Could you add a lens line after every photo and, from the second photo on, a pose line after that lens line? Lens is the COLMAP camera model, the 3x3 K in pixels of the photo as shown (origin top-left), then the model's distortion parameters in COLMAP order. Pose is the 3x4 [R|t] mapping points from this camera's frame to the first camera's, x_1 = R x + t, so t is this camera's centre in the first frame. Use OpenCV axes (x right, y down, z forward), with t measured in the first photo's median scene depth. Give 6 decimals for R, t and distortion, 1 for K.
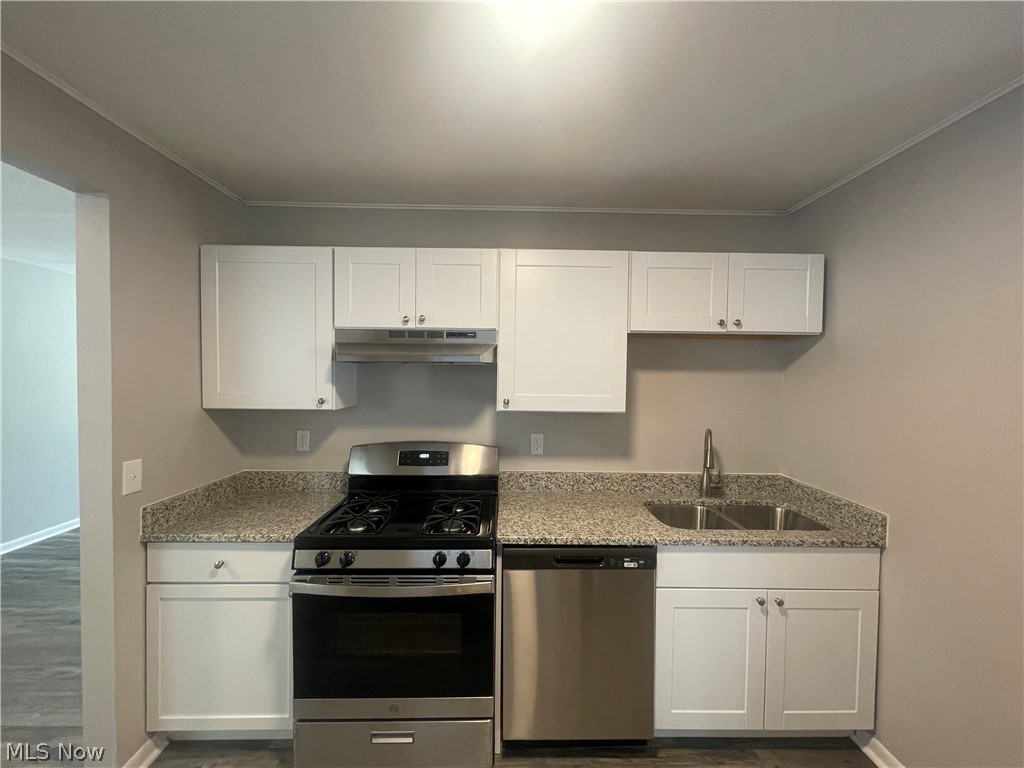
lens RADIAL K [[418.5, 0, 513.4], [0, 418.5, 383.9], [0, 0, 1]] dist [-0.001927, -0.000021]
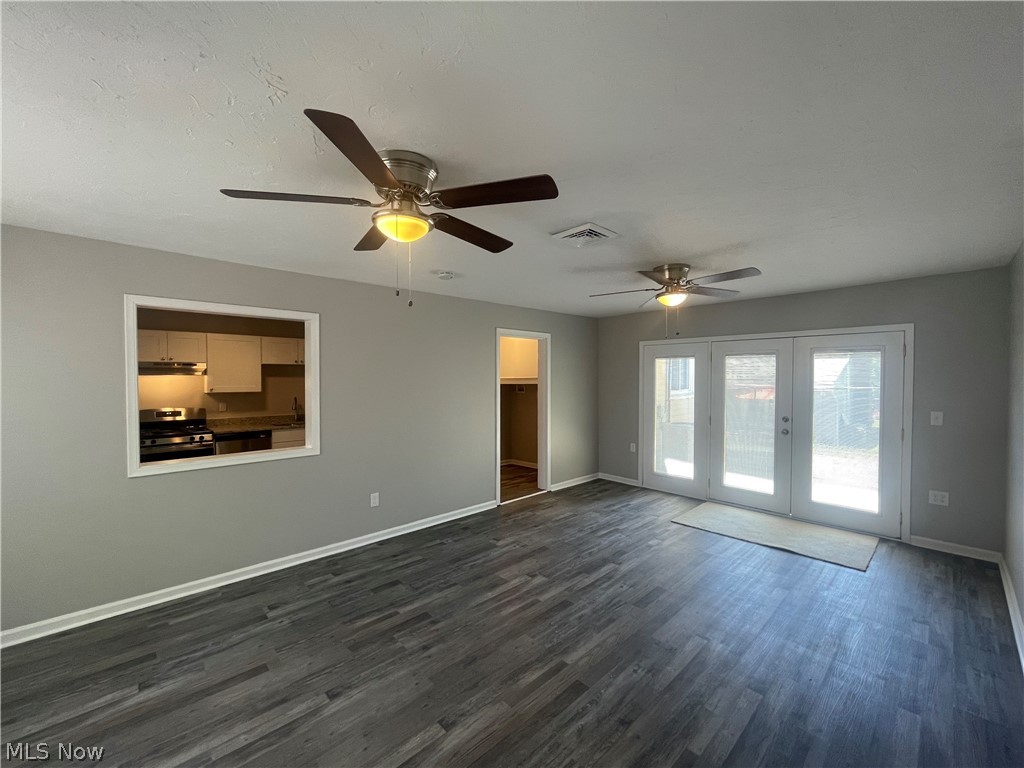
lens RADIAL K [[418.5, 0, 513.4], [0, 418.5, 383.9], [0, 0, 1]] dist [-0.001927, -0.000021]
pose [[0.738604, -0.024476, 0.673695, -0.398195], [0.031170, 0.999512, 0.002140, 0.063545], [-0.673418, 0.019418, 0.739007, -2.347667]]
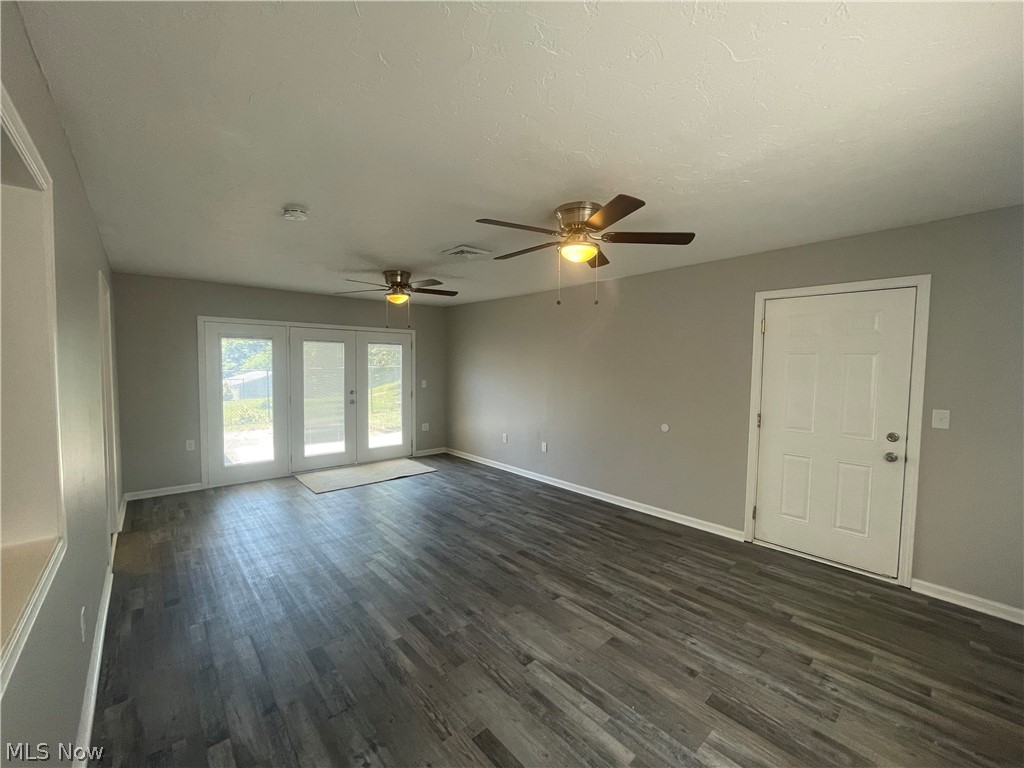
lens RADIAL K [[418.5, 0, 513.4], [0, 418.5, 383.9], [0, 0, 1]] dist [-0.001927, -0.000021]
pose [[-0.648633, -0.052728, 0.759273, -0.823773], [0.009219, 0.996980, 0.077111, 0.023761], [-0.761046, 0.057017, -0.646188, -0.524517]]
